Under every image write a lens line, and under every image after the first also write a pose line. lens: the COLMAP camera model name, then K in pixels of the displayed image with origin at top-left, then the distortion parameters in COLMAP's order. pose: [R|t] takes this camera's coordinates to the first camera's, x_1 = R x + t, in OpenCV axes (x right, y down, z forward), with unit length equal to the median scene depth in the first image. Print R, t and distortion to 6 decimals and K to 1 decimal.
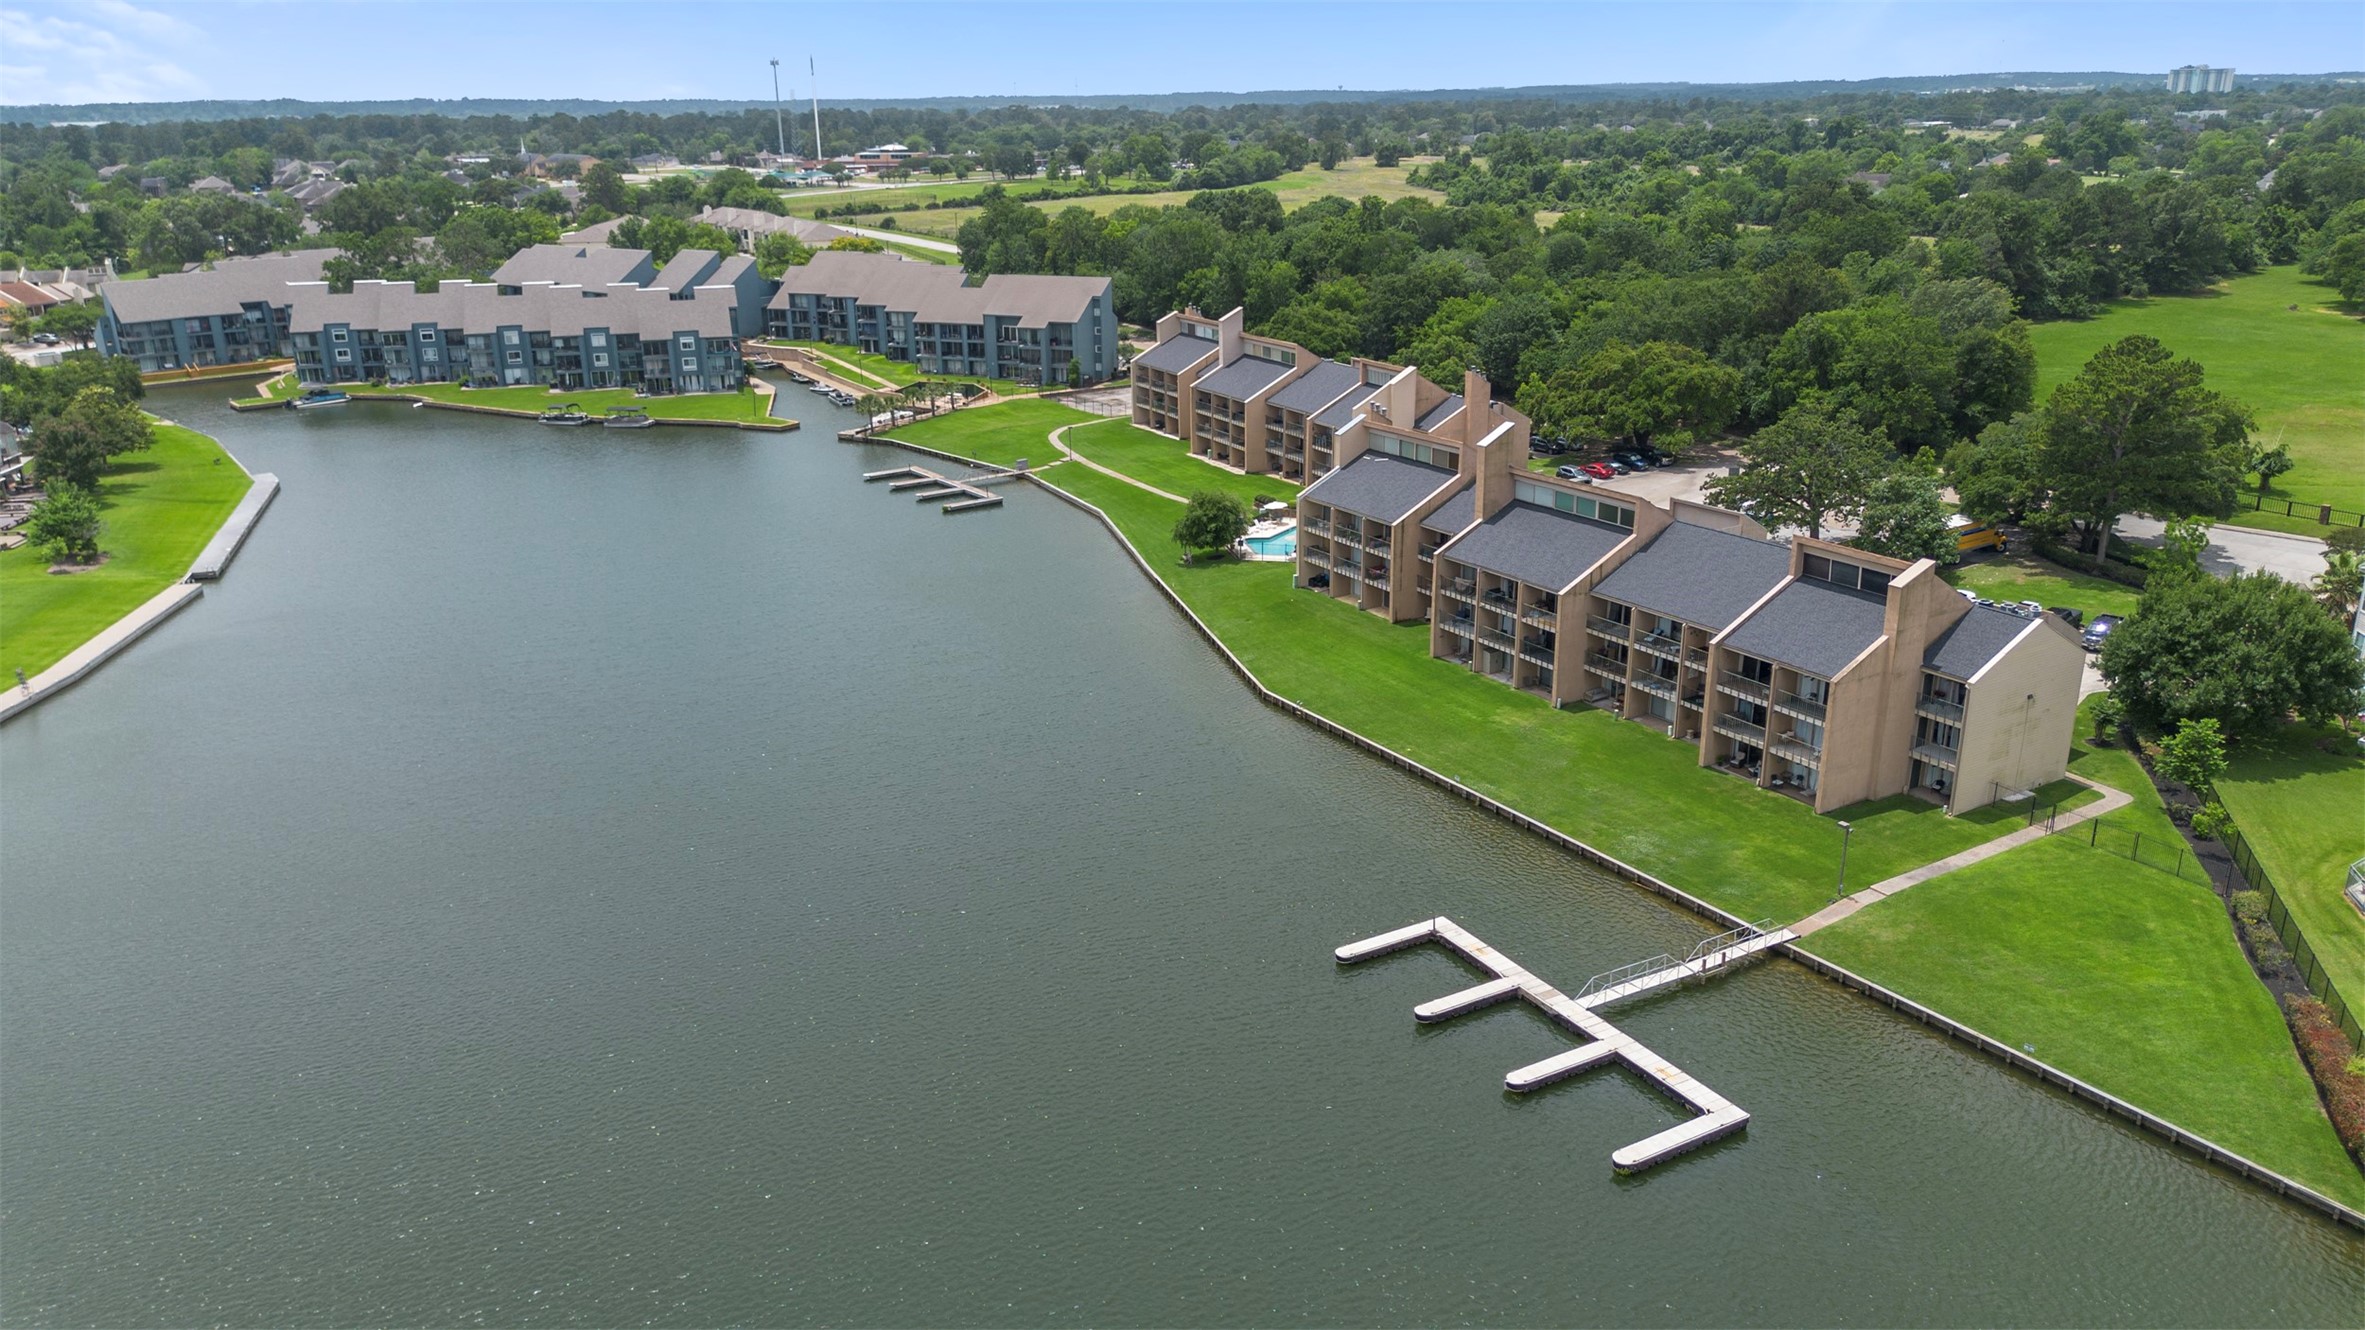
lens RADIAL K [[1633.2, 0, 1182.5], [0, 1633.2, 665.0], [0, 0, 1]] dist [0.033314, -0.004561]
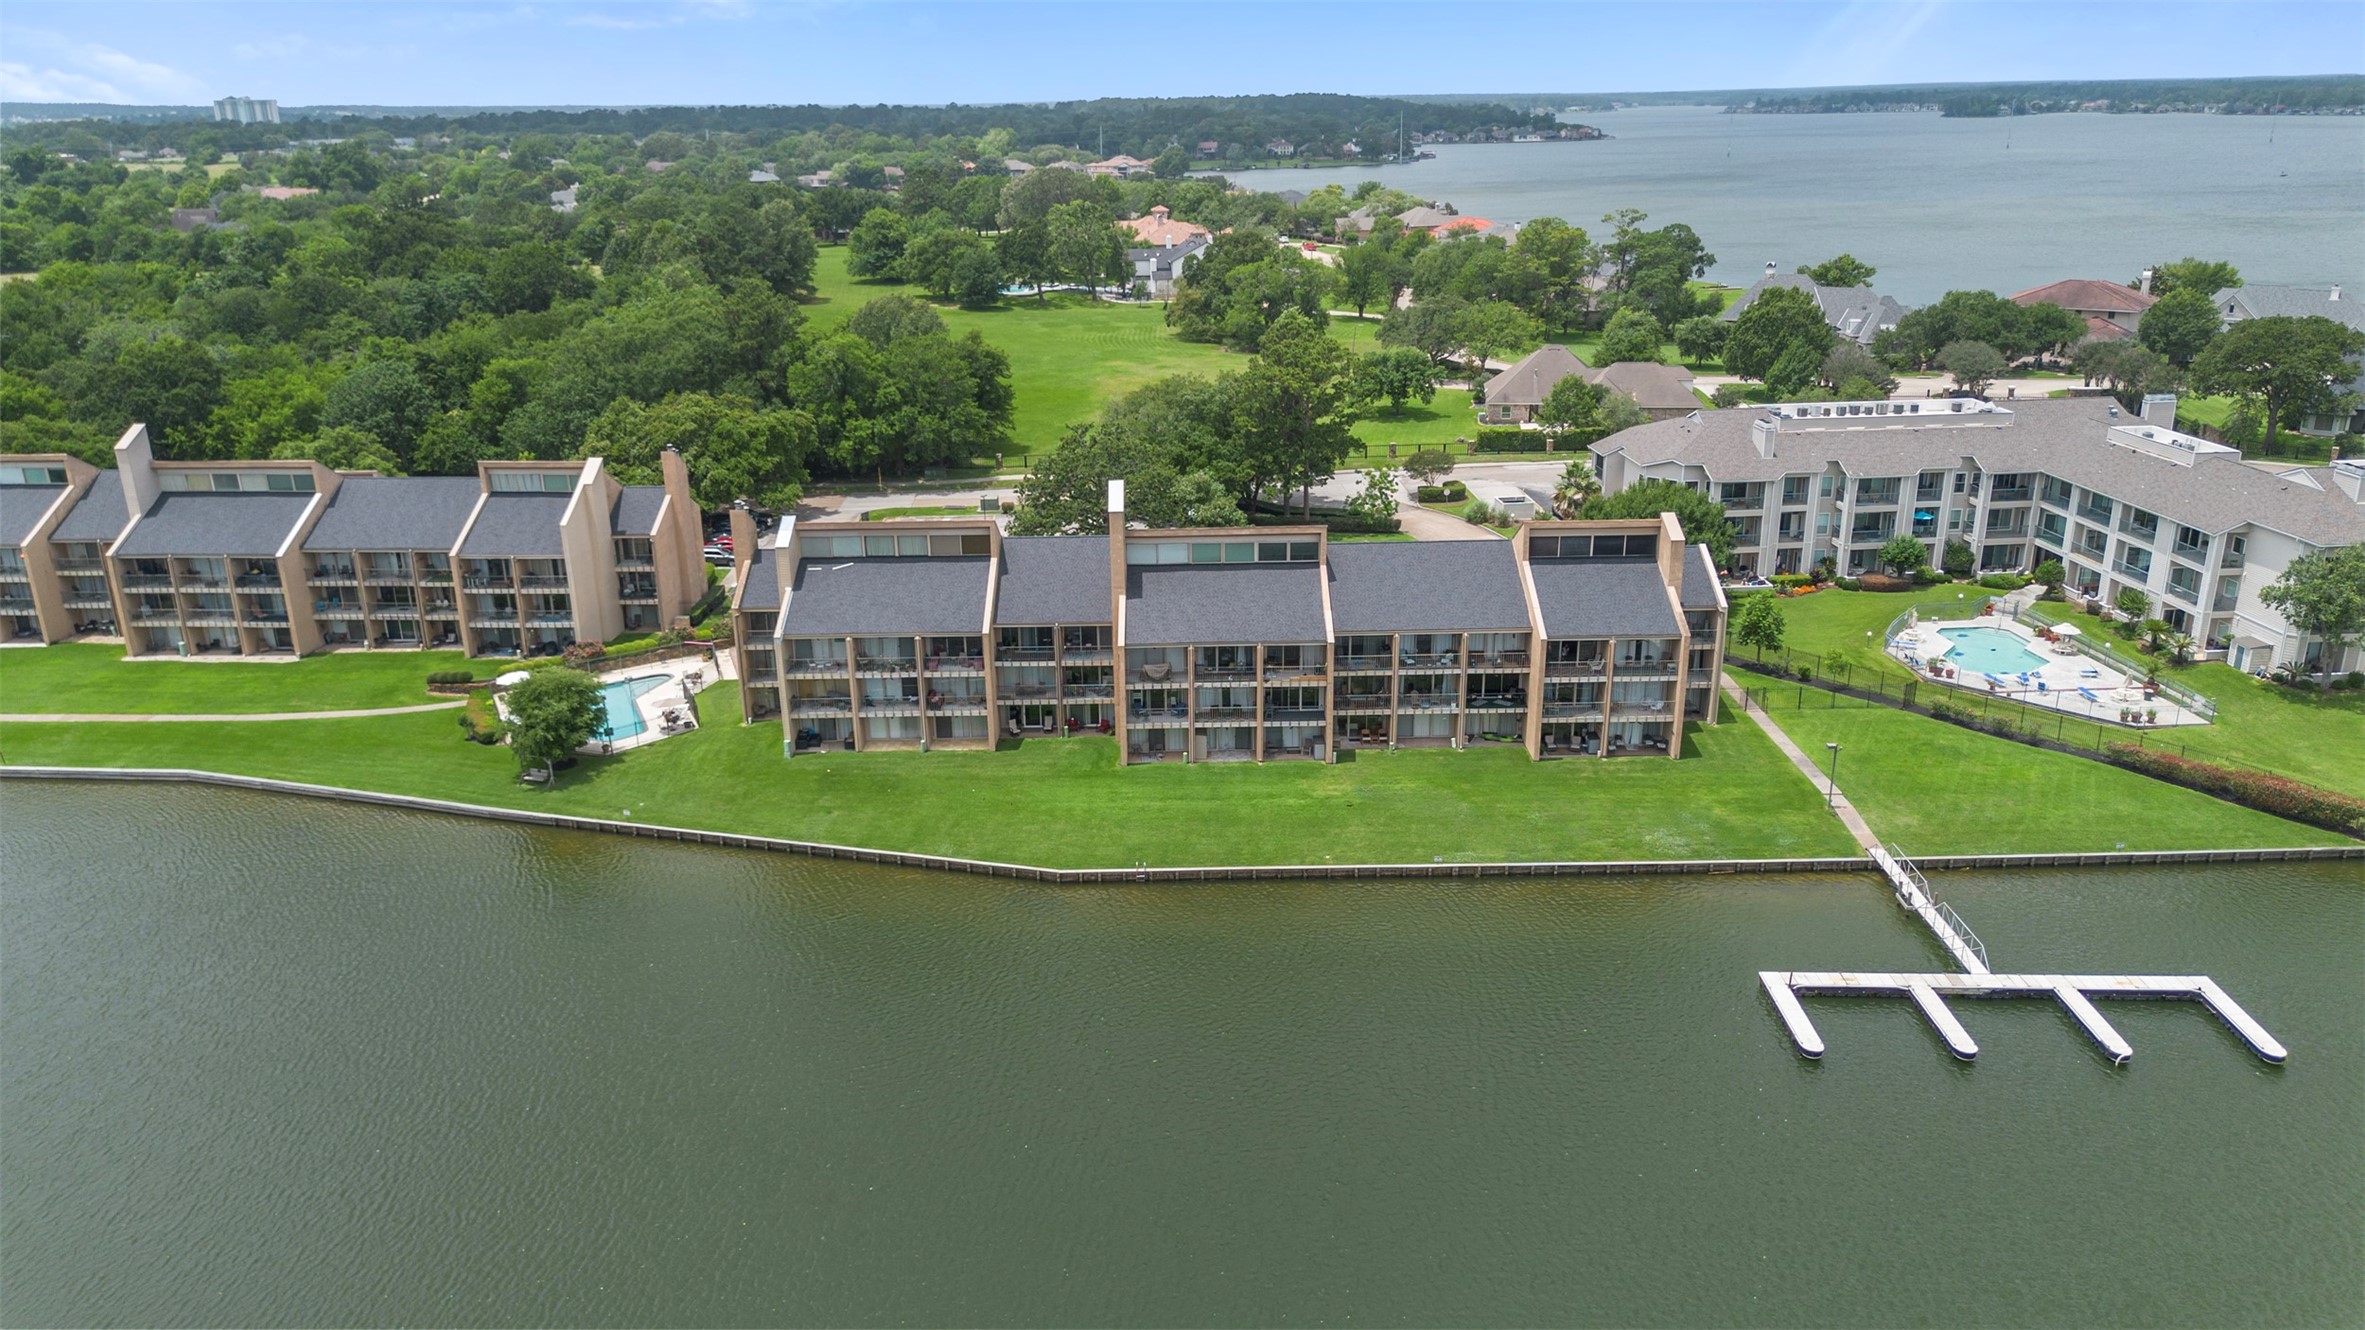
lens RADIAL K [[1633.2, 0, 1182.5], [0, 1633.2, 665.0], [0, 0, 1]] dist [0.033314, -0.004561]
pose [[0.532021, -0.269284, 0.802770, -0.558293], [0.281960, 0.950314, 0.131914, -0.177370], [-0.798406, 0.156168, 0.581515, 0.536216]]
